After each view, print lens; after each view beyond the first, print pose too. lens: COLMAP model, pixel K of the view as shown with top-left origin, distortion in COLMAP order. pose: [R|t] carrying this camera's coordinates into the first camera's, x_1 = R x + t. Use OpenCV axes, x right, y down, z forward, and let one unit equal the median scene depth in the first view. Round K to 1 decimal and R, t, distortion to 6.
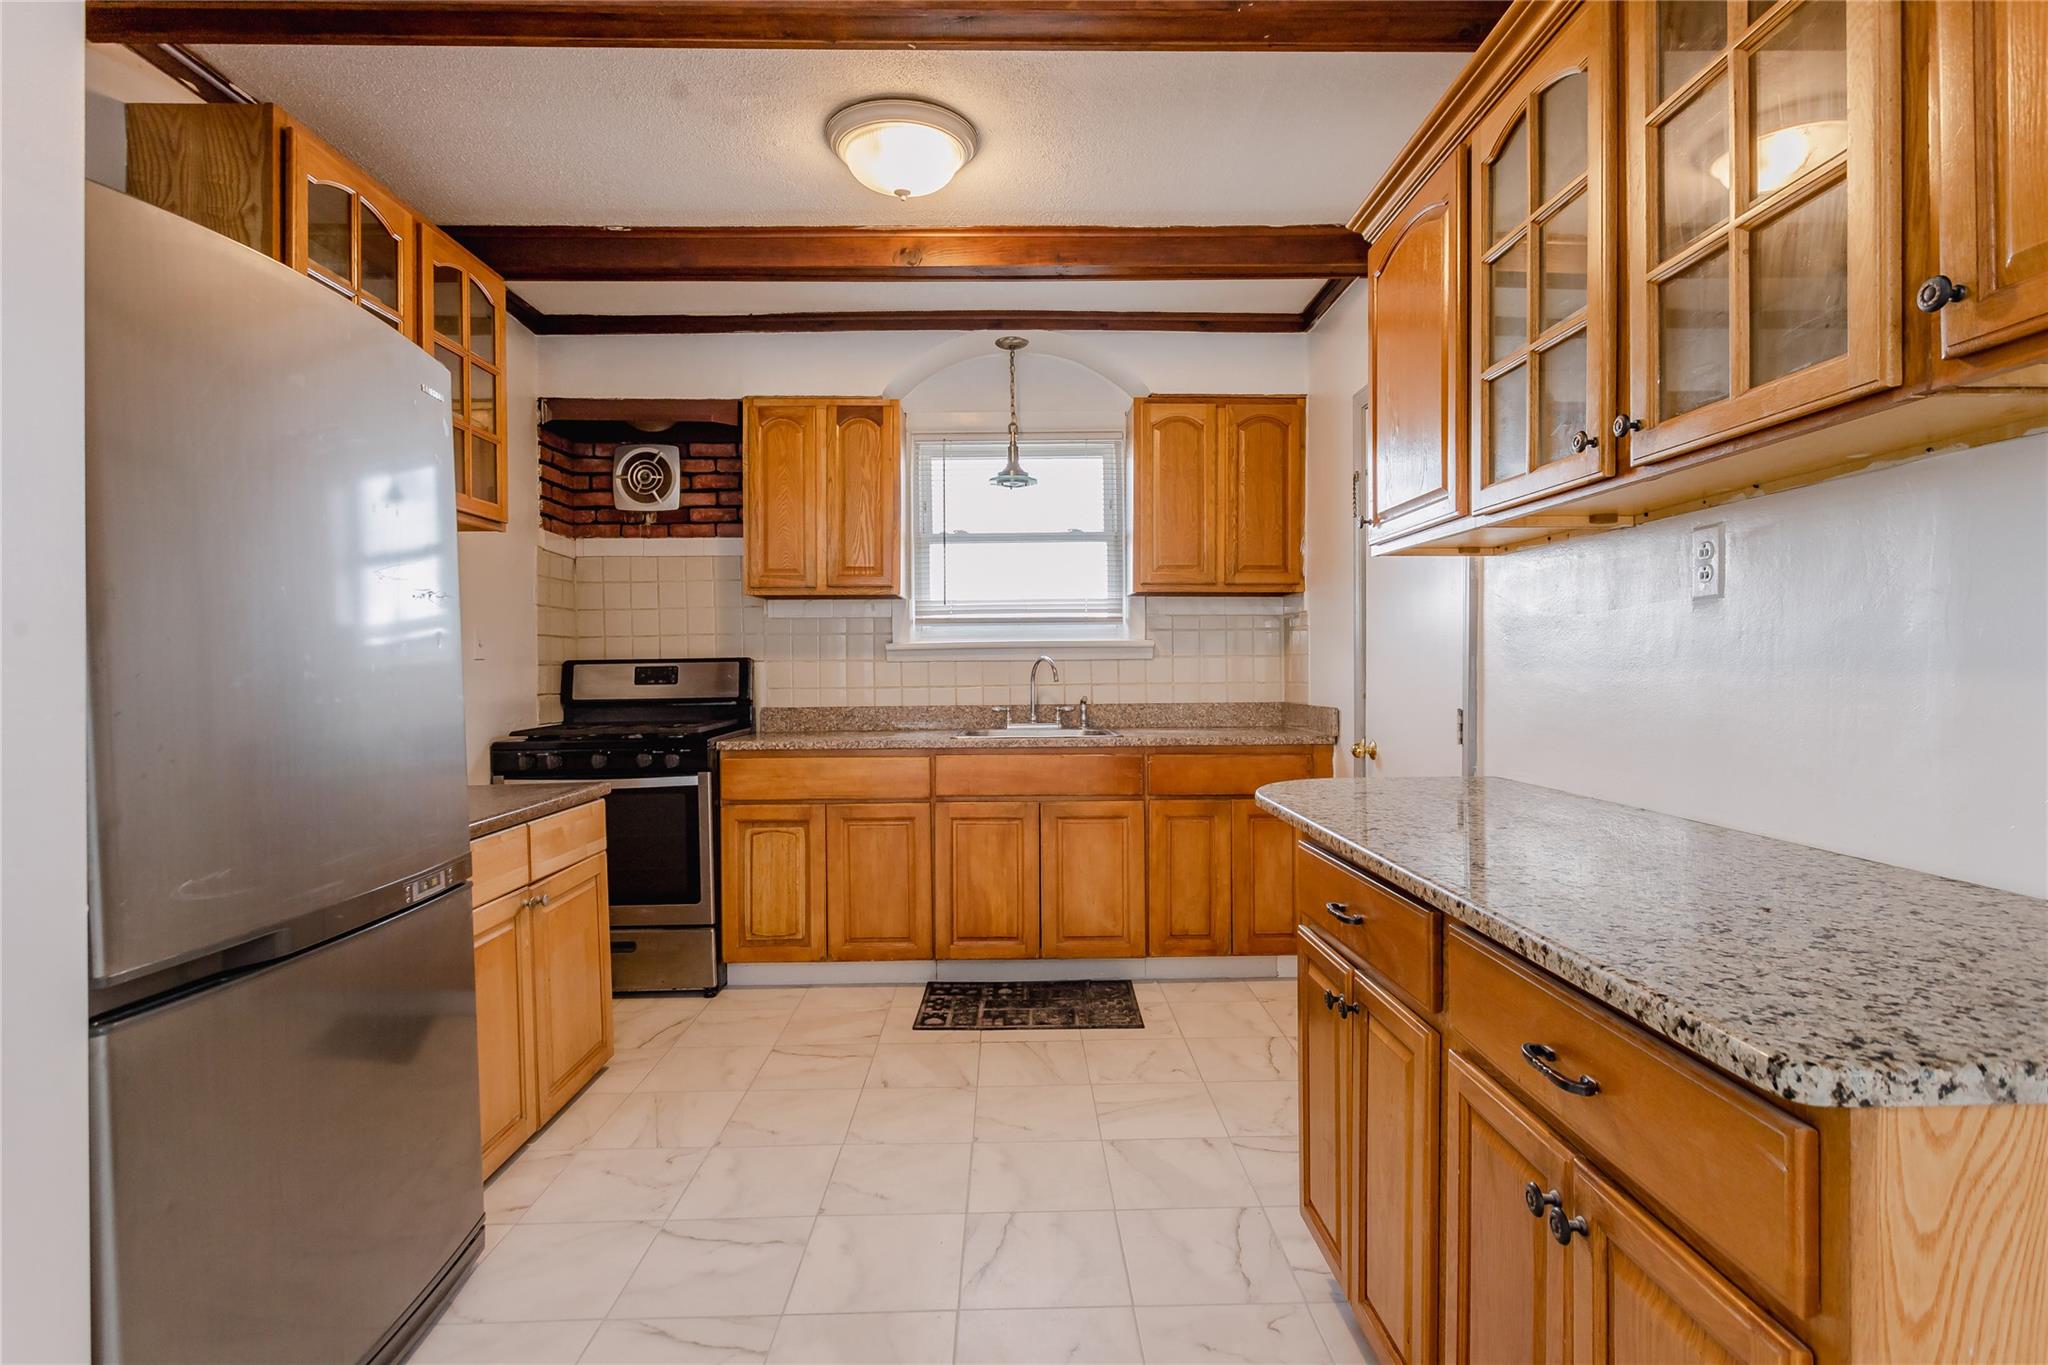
lens RADIAL K [[976.2, 0, 1027.5], [0, 976.2, 672.5], [0, 0, 1]] dist [-0.001342, 0.000456]
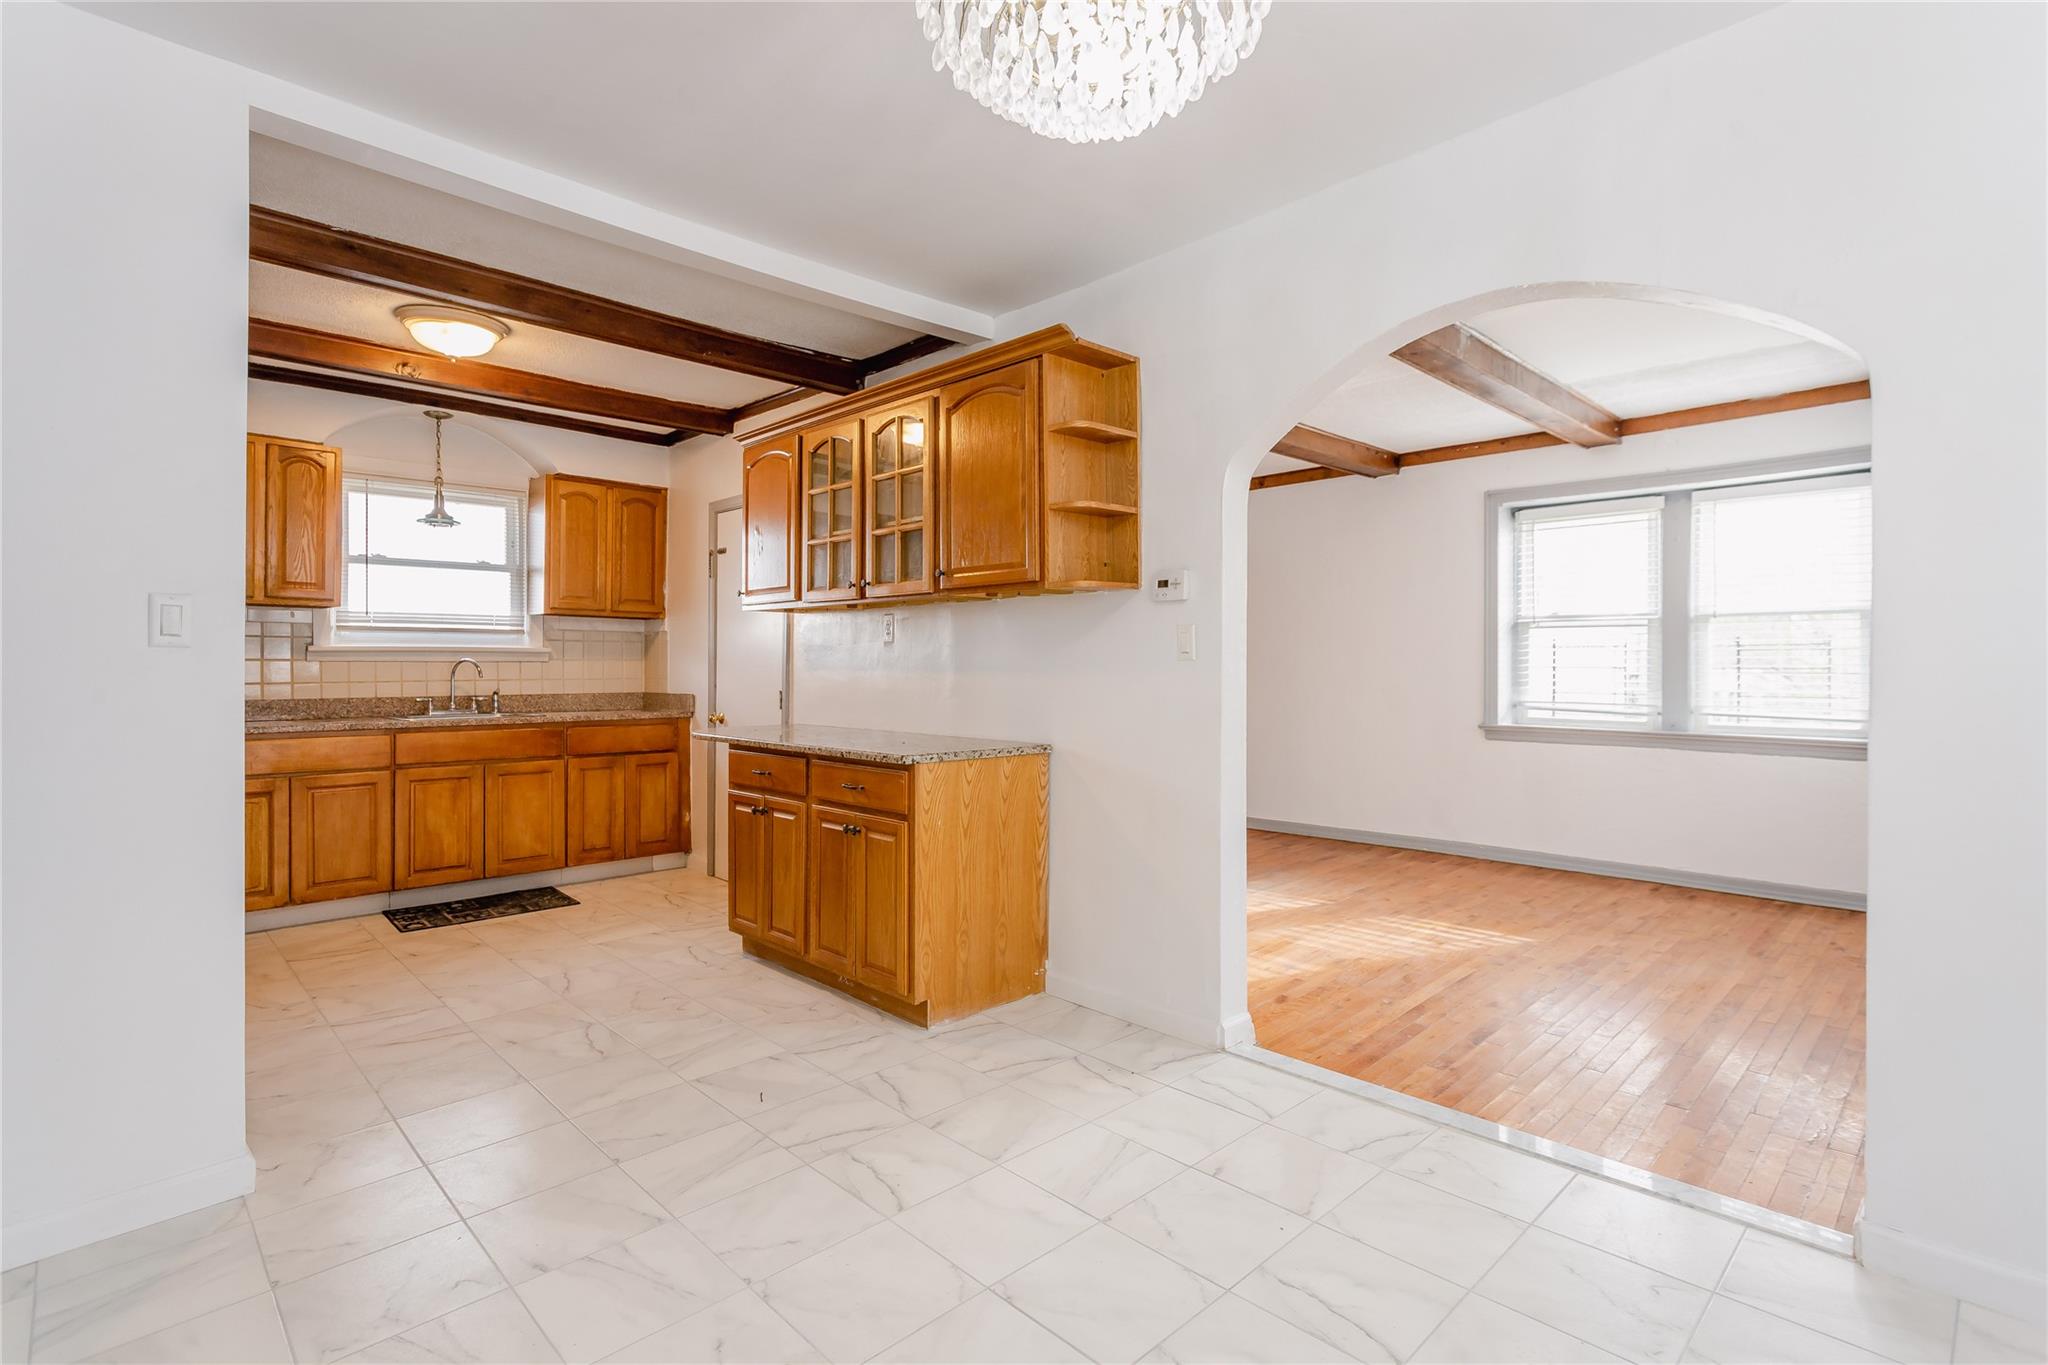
lens RADIAL K [[974.3, 0, 1046.3], [0, 974.3, 671.7], [0, 0, 1]] dist [0.002187, 0.000356]
pose [[0.716002, 0.005625, 0.698076, -0.379152], [-0.003248, 0.999984, -0.004726, 0.005309], [-0.698091, 0.001116, 0.716008, -0.536238]]
